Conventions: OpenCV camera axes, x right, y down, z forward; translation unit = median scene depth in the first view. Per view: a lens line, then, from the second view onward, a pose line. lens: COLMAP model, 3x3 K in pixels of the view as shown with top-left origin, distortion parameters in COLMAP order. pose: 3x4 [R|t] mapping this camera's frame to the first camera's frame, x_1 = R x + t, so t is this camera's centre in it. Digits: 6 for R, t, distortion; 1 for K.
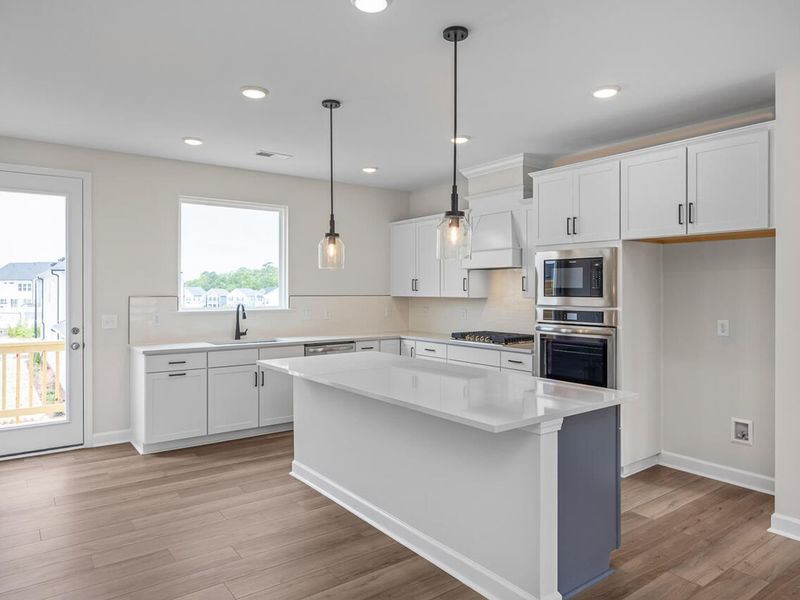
lens RADIAL K [[521.9, 0, 401.2], [0, 521.9, 296.2], [0, 0, 1]] dist [-0.044917, -0.001796]
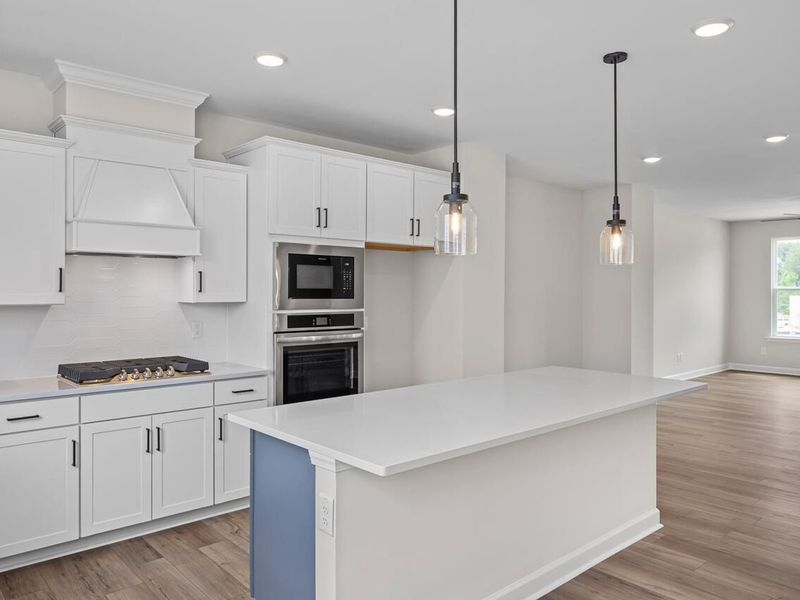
lens RADIAL K [[590.4, 0, 399.4], [0, 590.4, 296.5], [0, 0, 1]] dist [-0.025055, 0.000200]
pose [[-0.078367, -0.001524, 0.996923, -0.704588], [0.012290, 0.999921, 0.002495, -0.003430], [-0.996849, 0.012448, -0.078342, 0.995418]]
